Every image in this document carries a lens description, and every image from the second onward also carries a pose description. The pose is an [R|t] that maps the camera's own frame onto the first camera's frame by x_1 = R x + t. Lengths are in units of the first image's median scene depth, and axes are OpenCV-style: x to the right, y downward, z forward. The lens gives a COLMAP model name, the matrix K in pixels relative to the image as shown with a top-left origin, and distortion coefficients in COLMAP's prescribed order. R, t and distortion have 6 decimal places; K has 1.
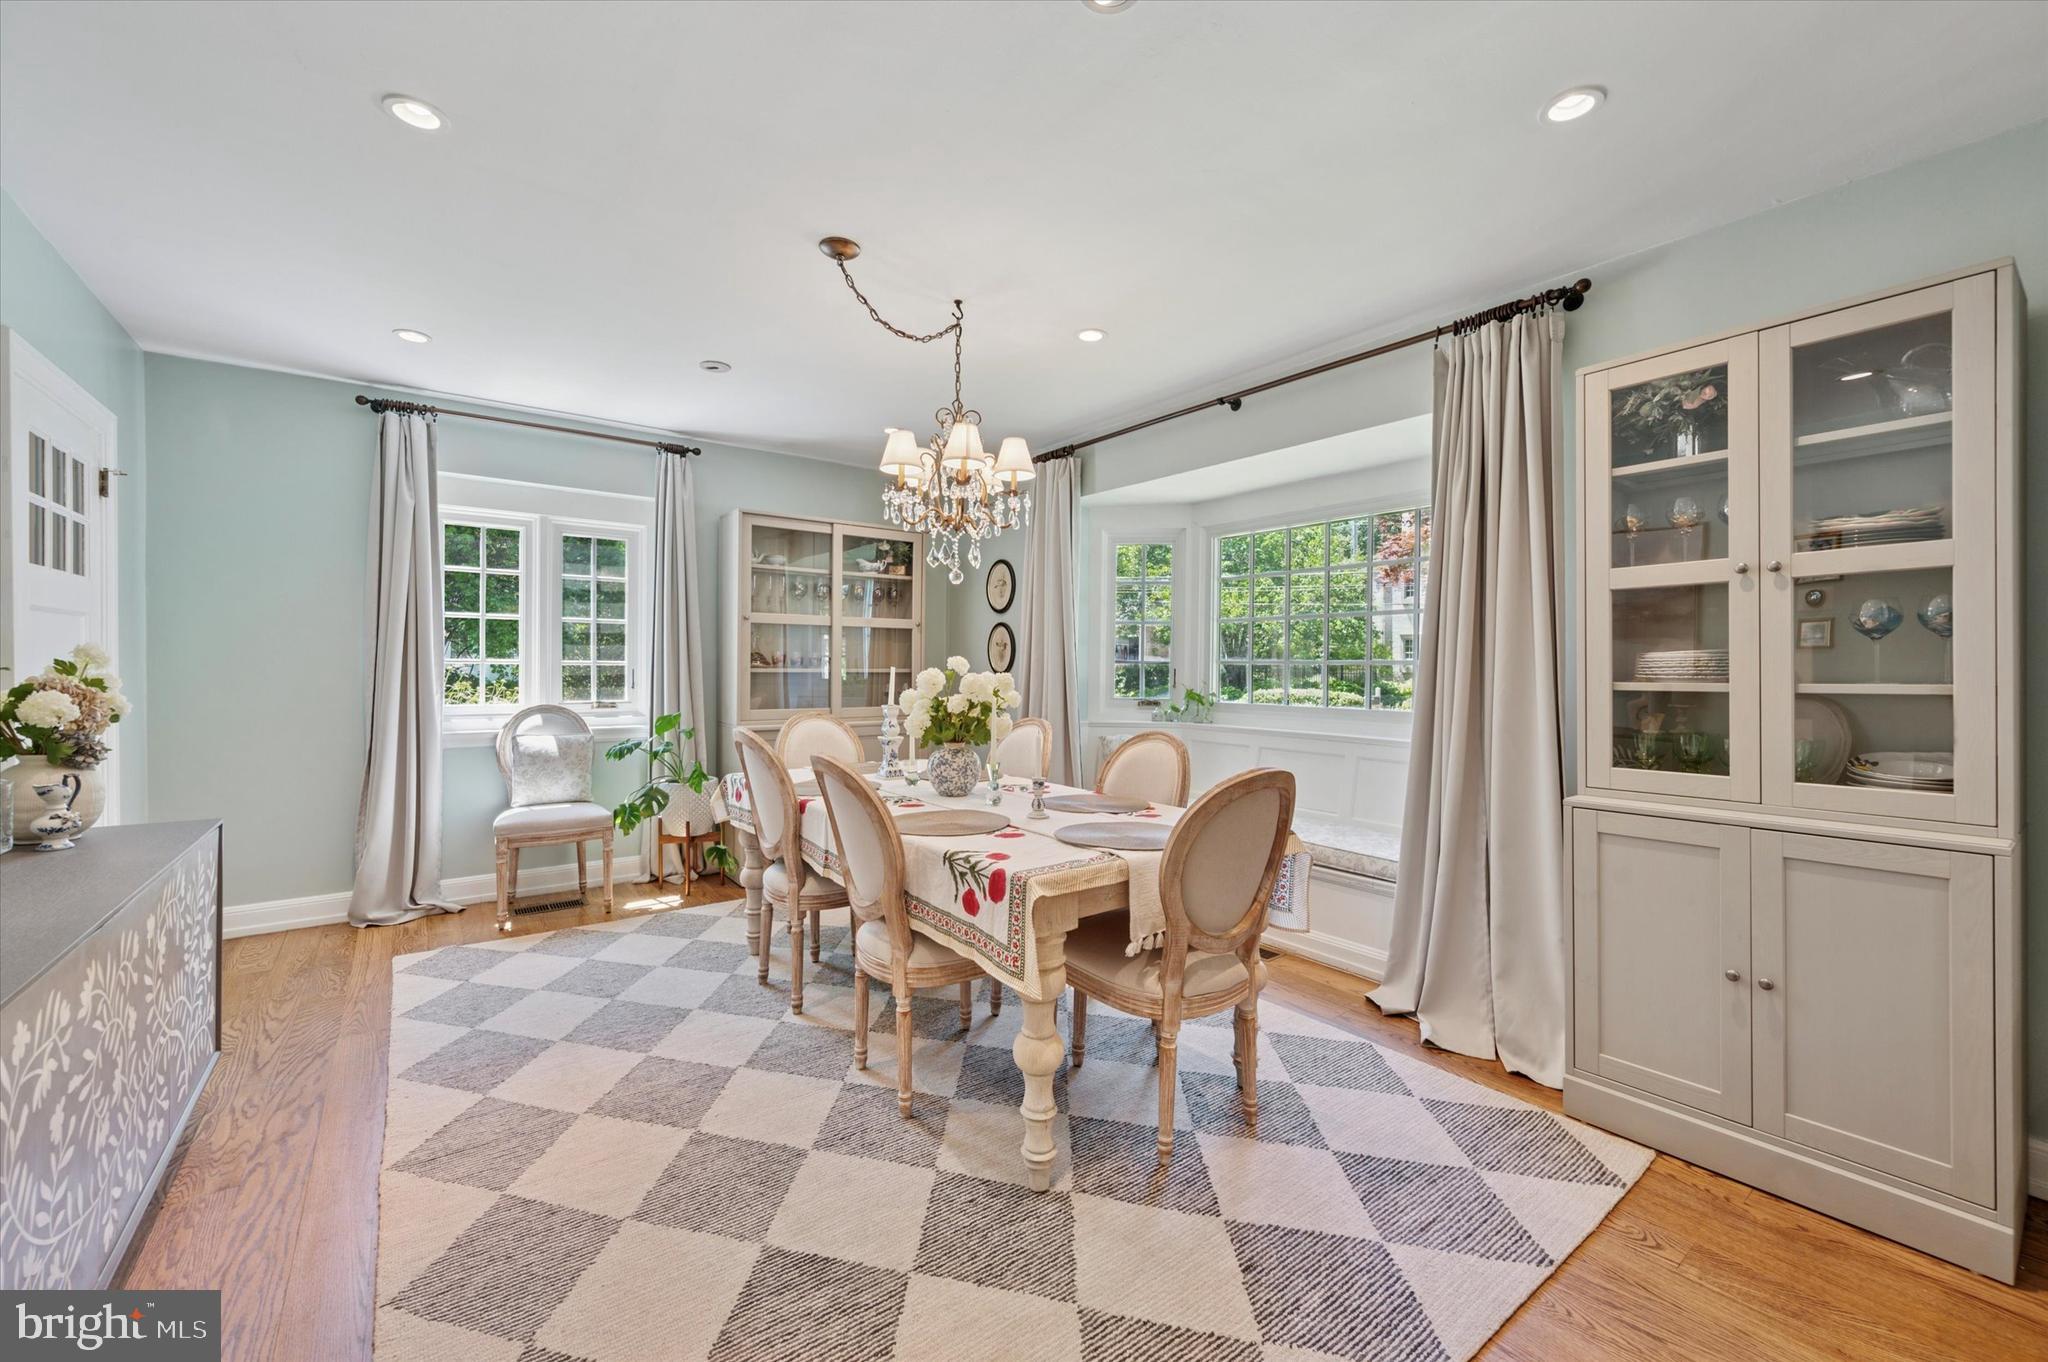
lens RADIAL K [[822.5, 0, 1018.8], [0, 822.5, 666.5], [0, 0, 1]] dist [-0.003506, -0.000069]
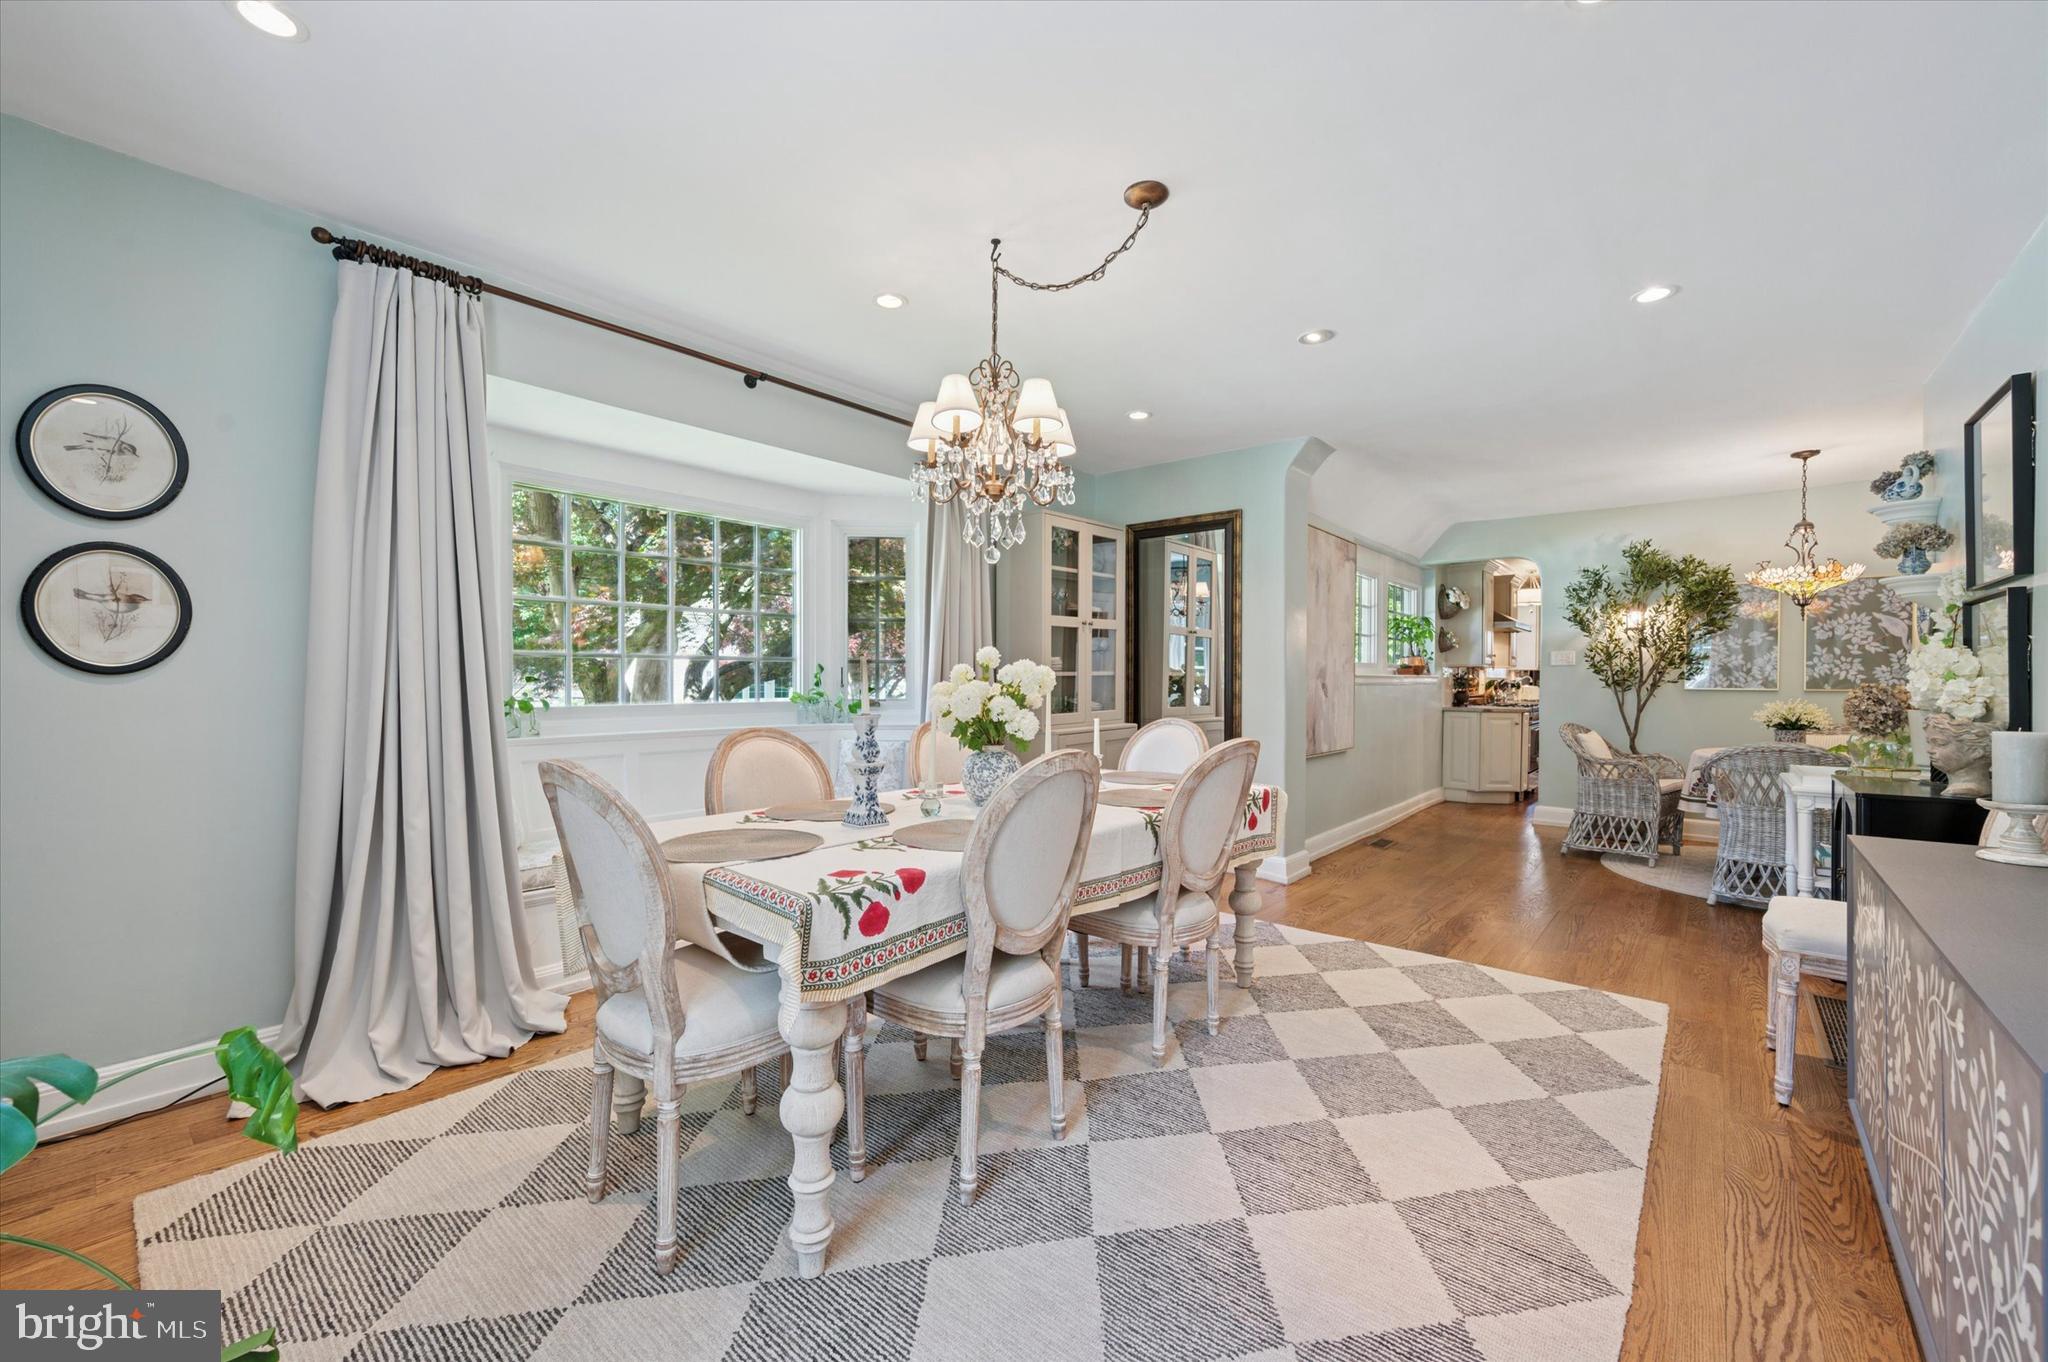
lens RADIAL K [[822.5, 0, 1017.3], [0, 822.5, 682.7], [0, 0, 1]] dist [-0.003506, -0.000069]
pose [[-0.231063, 0.001732, 0.972937, -1.198452], [-0.002219, 0.999995, -0.002307, 0.048679], [-0.972936, -0.002692, -0.231058, 1.513567]]
